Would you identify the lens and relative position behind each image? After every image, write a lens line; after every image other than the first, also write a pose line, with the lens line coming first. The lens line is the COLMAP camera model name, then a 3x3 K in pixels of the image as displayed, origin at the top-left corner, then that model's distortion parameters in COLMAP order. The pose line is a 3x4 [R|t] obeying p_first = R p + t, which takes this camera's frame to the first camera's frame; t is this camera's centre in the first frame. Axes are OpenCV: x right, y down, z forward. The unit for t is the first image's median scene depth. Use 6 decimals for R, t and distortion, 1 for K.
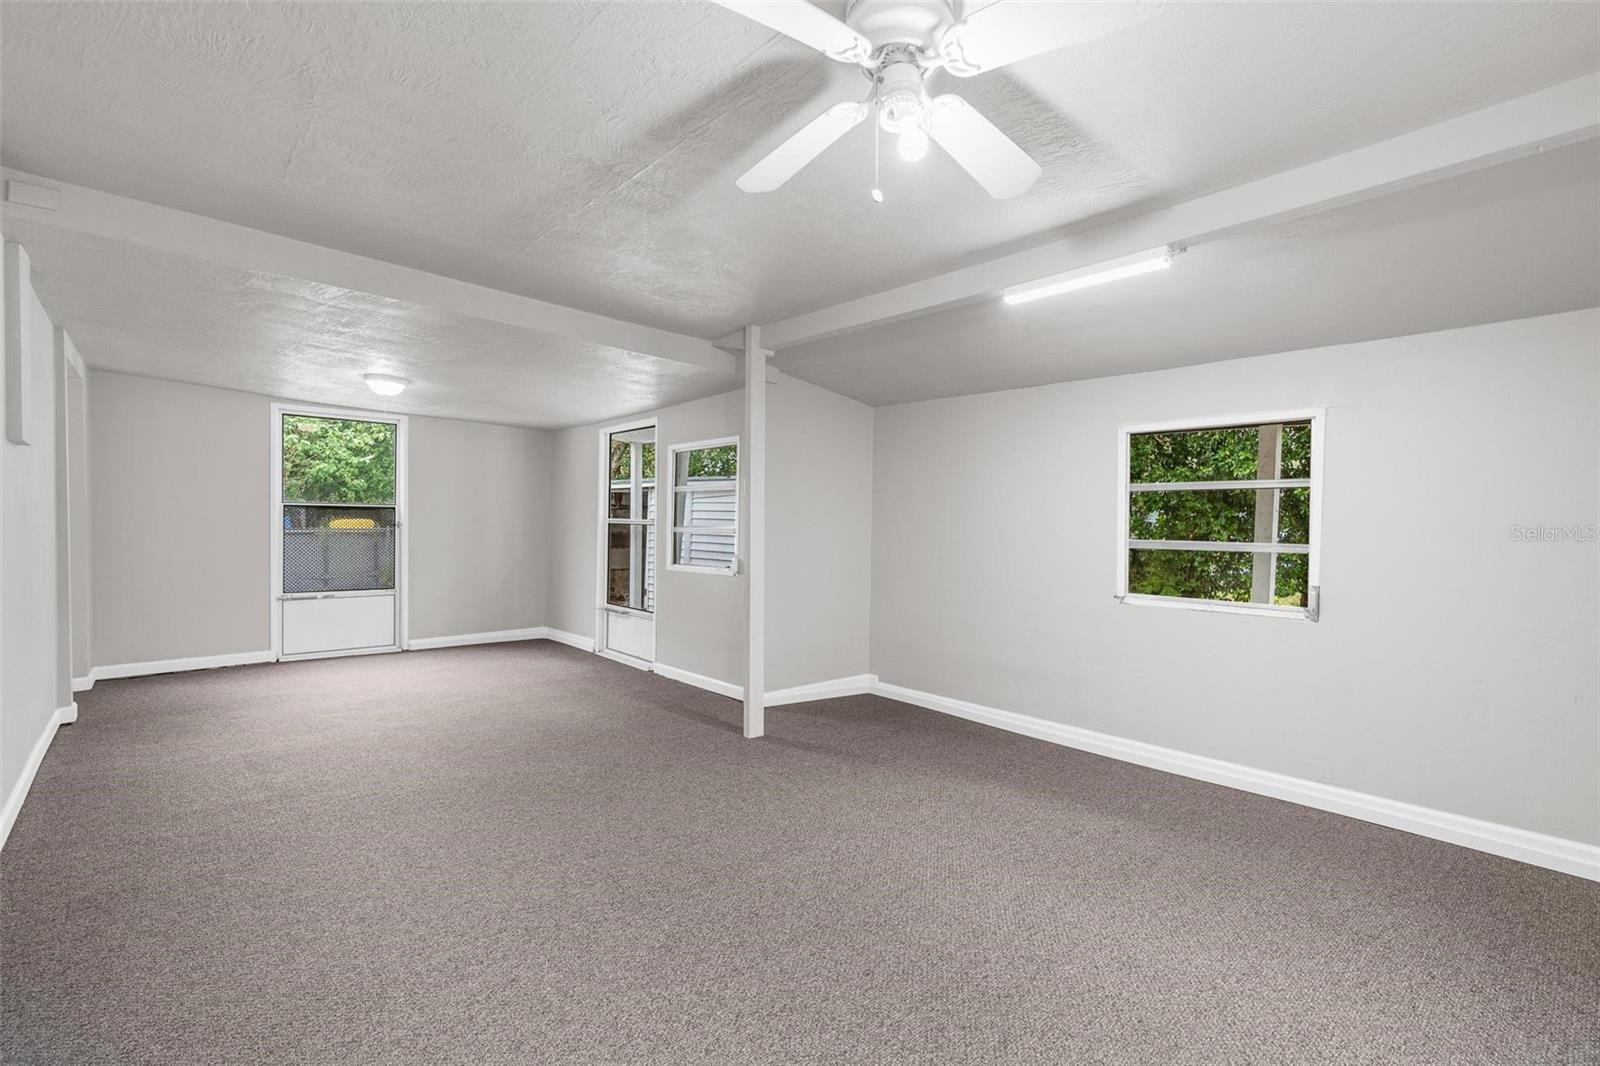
lens RADIAL K [[724.2, 0, 777.1], [0, 724.2, 529.4], [0, 0, 1]] dist [-0.010005, 0.002686]
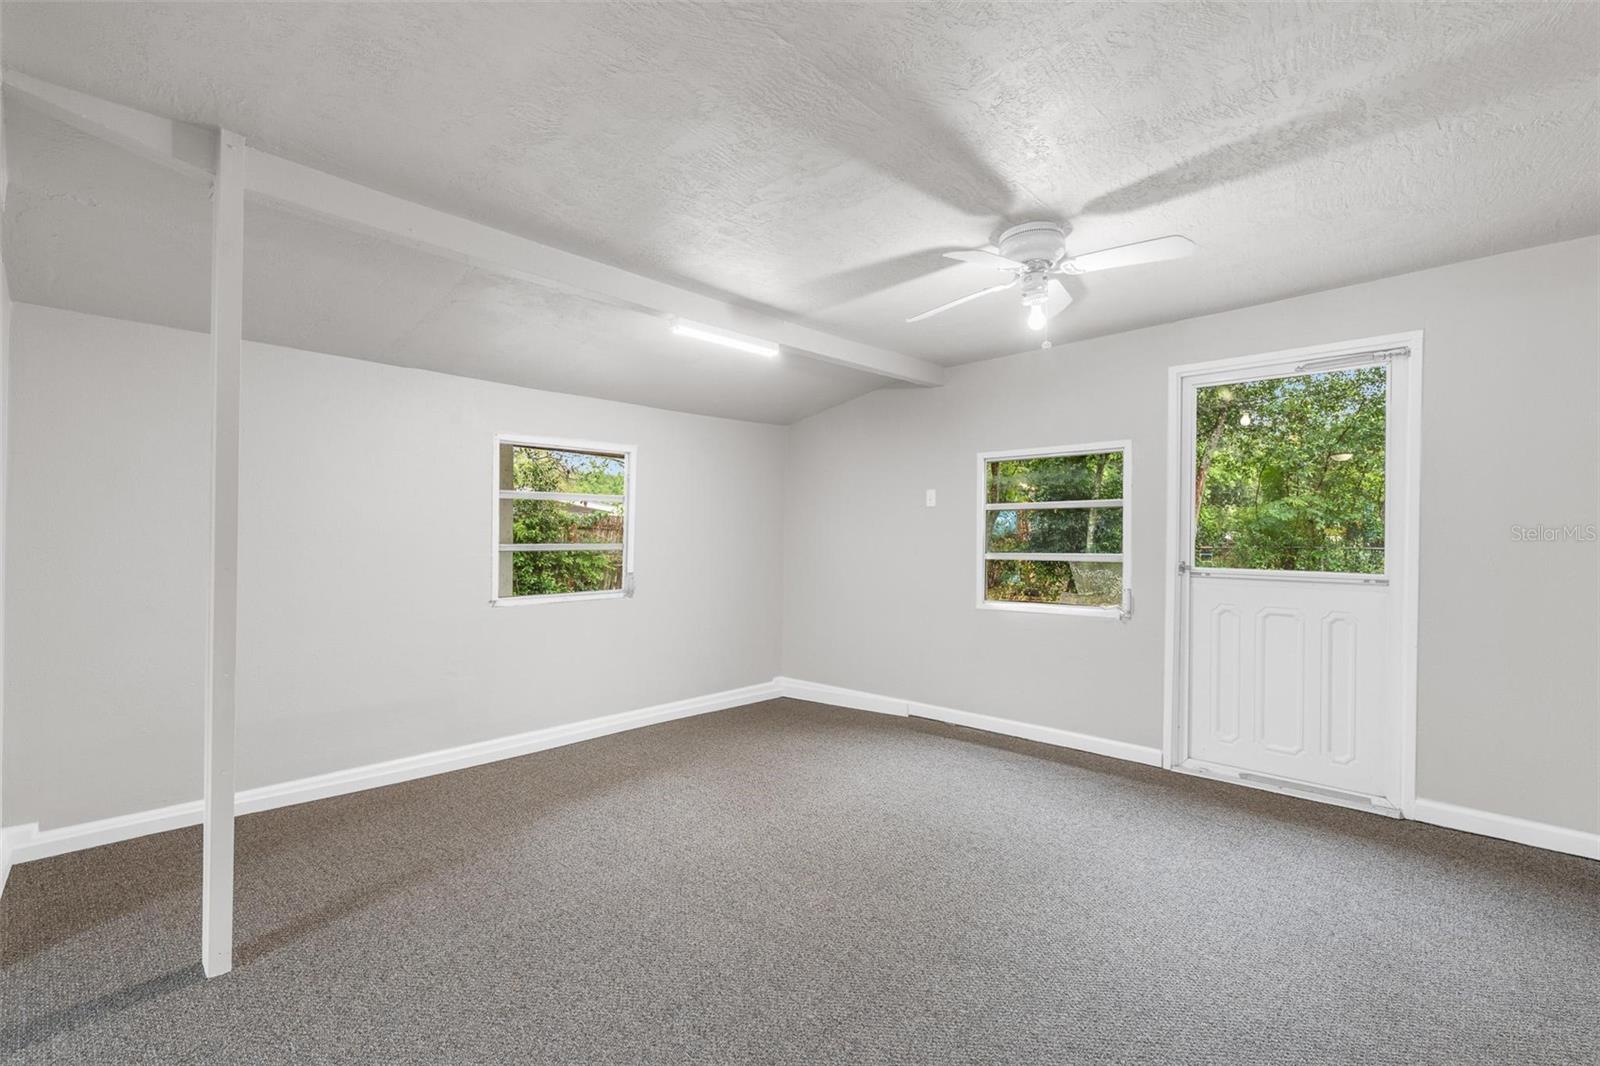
lens RADIAL K [[724.2, 0, 792.3], [0, 724.2, 527.8], [0, 0, 1]] dist [-0.010005, 0.002686]
pose [[-0.098457, -0.008269, 0.995107, -0.515755], [0.004791, 0.999950, 0.008783, -0.015409], [-0.995130, 0.005632, -0.098413, 0.606233]]
